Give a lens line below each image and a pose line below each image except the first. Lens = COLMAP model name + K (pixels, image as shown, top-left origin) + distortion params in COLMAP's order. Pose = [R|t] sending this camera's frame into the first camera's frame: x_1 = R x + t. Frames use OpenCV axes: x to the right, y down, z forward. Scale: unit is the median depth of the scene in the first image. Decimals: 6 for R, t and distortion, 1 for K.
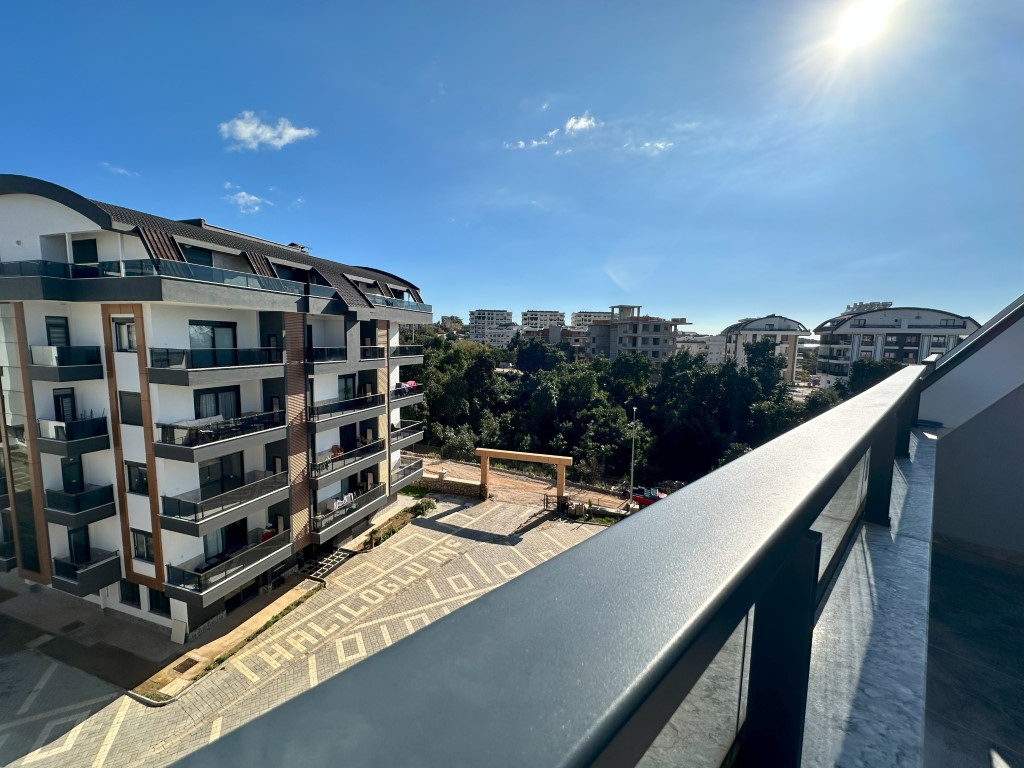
lens RADIAL K [[409.2, 0, 512.6], [0, 409.2, 383.6], [0, 0, 1]] dist [-0.000722, 0.000320]
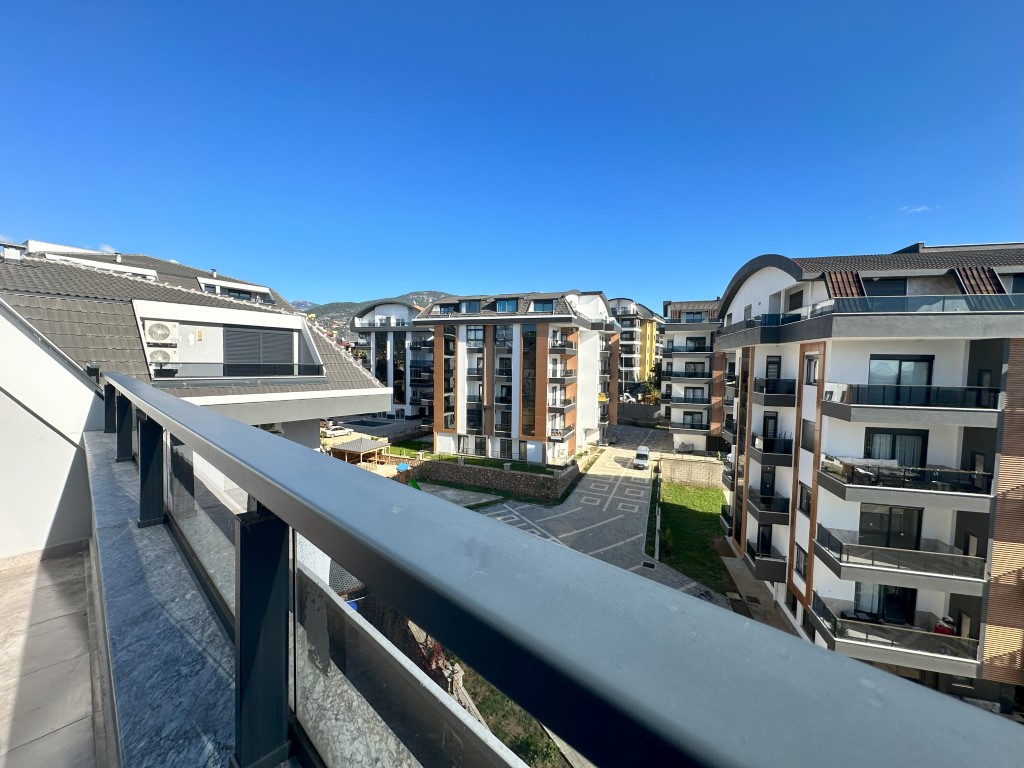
lens RADIAL K [[409.2, 0, 513.2], [0, 409.2, 383.8], [0, 0, 1]] dist [-0.000722, 0.000320]
pose [[0.060817, 0.034458, -0.997554, 0.104780], [-0.122714, 0.992081, 0.026787, -0.008758], [0.990577, 0.120784, 0.064564, 0.098464]]
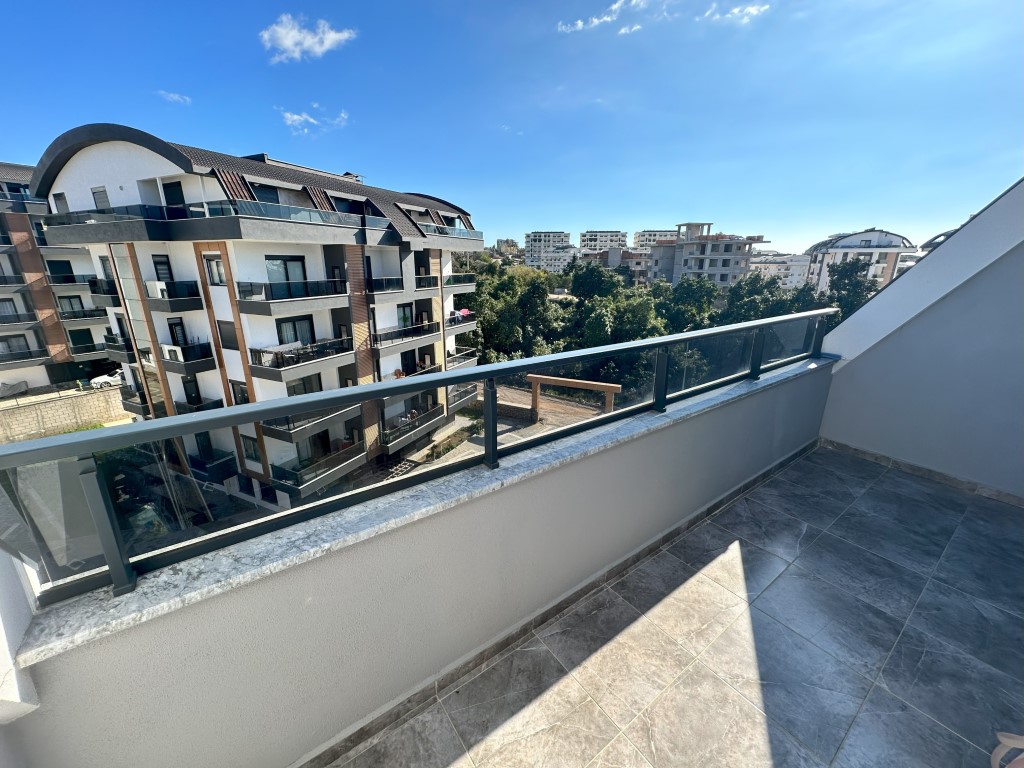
lens RADIAL K [[409.2, 0, 512.5], [0, 409.2, 384.7], [0, 0, 1]] dist [-0.000722, 0.000320]
pose [[0.990805, 0.020785, -0.133691, 0.024688], [0.003535, 0.983814, 0.179157, -0.005968], [0.135251, -0.177982, 0.974695, -0.043991]]
